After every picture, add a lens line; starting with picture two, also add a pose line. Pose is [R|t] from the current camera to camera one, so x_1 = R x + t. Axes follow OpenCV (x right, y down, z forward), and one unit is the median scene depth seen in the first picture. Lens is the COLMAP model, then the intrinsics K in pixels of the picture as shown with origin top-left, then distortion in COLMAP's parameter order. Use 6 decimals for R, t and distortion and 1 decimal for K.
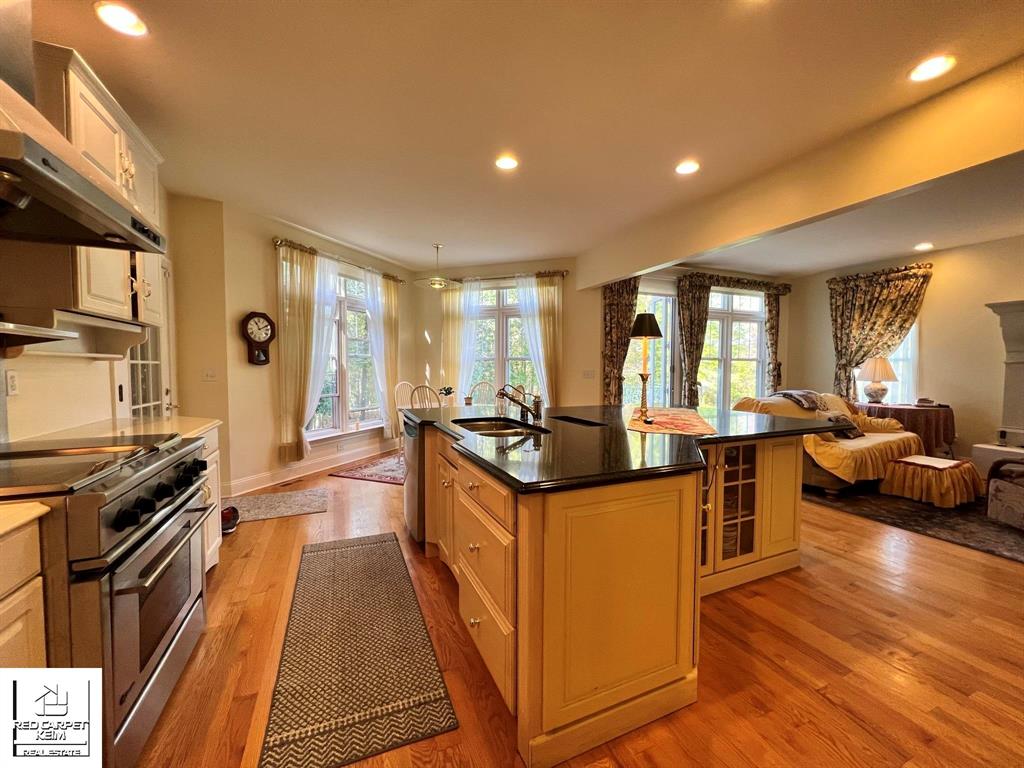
lens RADIAL K [[411.5, 0, 514.2], [0, 411.5, 383.7], [0, 0, 1]] dist [-0.002923, 0.000665]
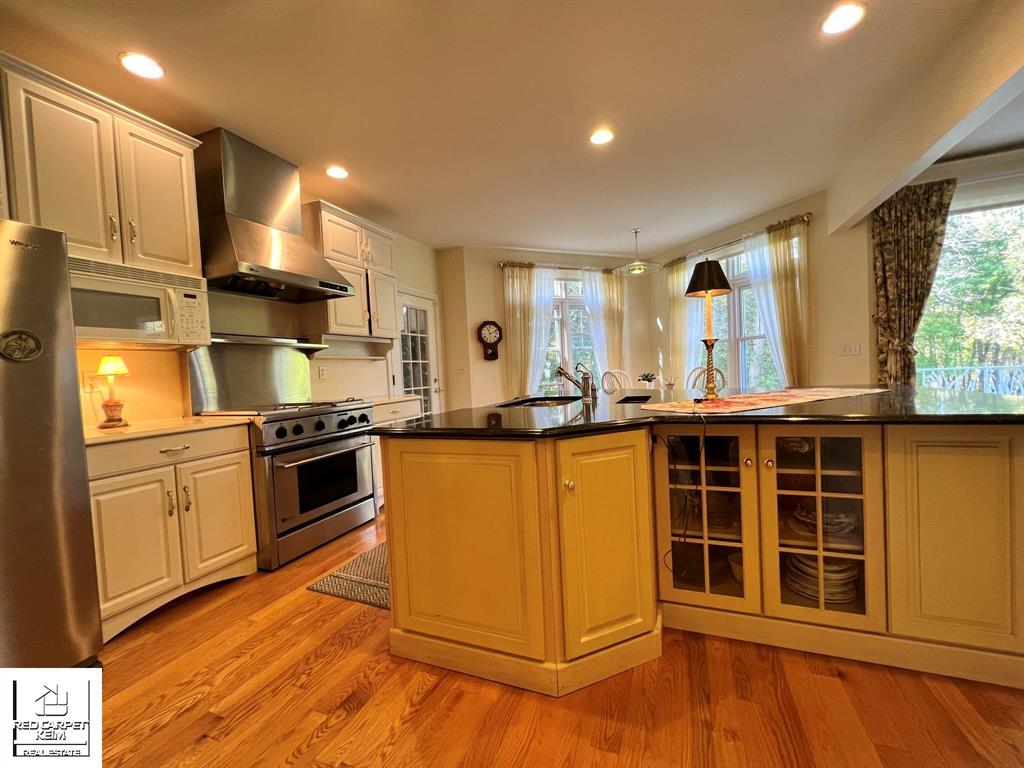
lens RADIAL K [[411.5, 0, 511.5], [0, 411.5, 384.8], [0, 0, 1]] dist [-0.002923, 0.000665]
pose [[0.692540, -0.013568, -0.721252, 0.370857], [0.021205, 0.999774, 0.001554, 0.031248], [0.721068, -0.016370, 0.692671, 0.114436]]
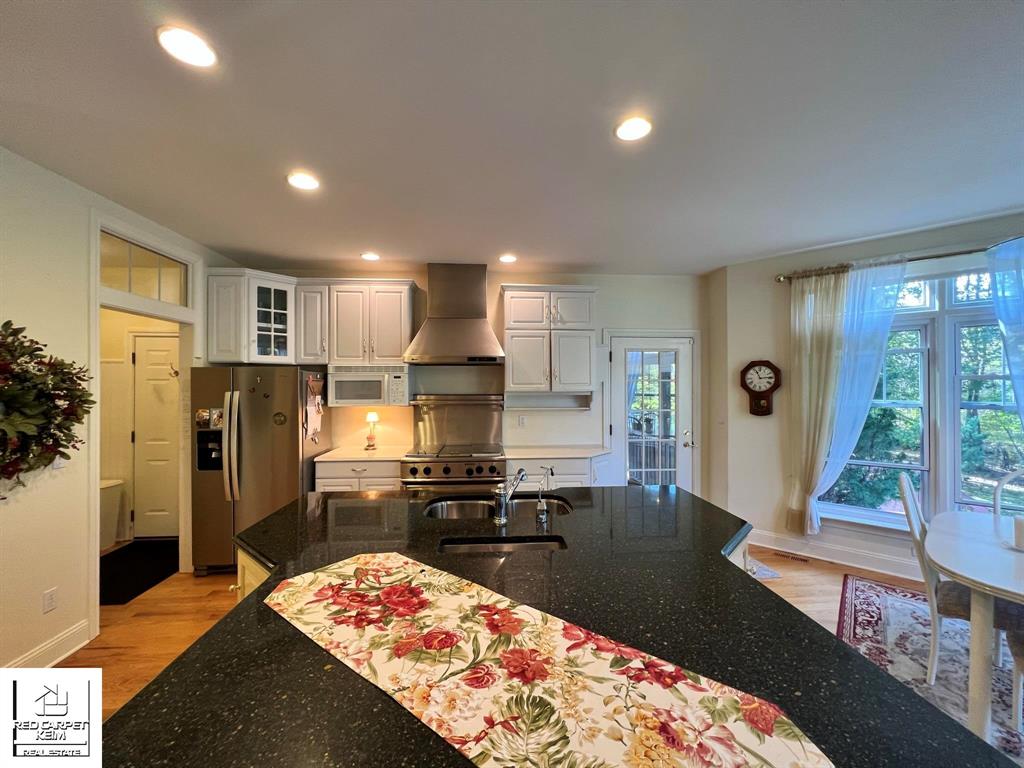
lens RADIAL K [[411.5, 0, 511.0], [0, 411.5, 386.5], [0, 0, 1]] dist [-0.002923, 0.000665]
pose [[-0.338429, -0.006533, -0.940969, 0.453634], [-0.038992, 0.999214, 0.007086, -0.092789], [0.940184, 0.039088, -0.338418, 0.740102]]
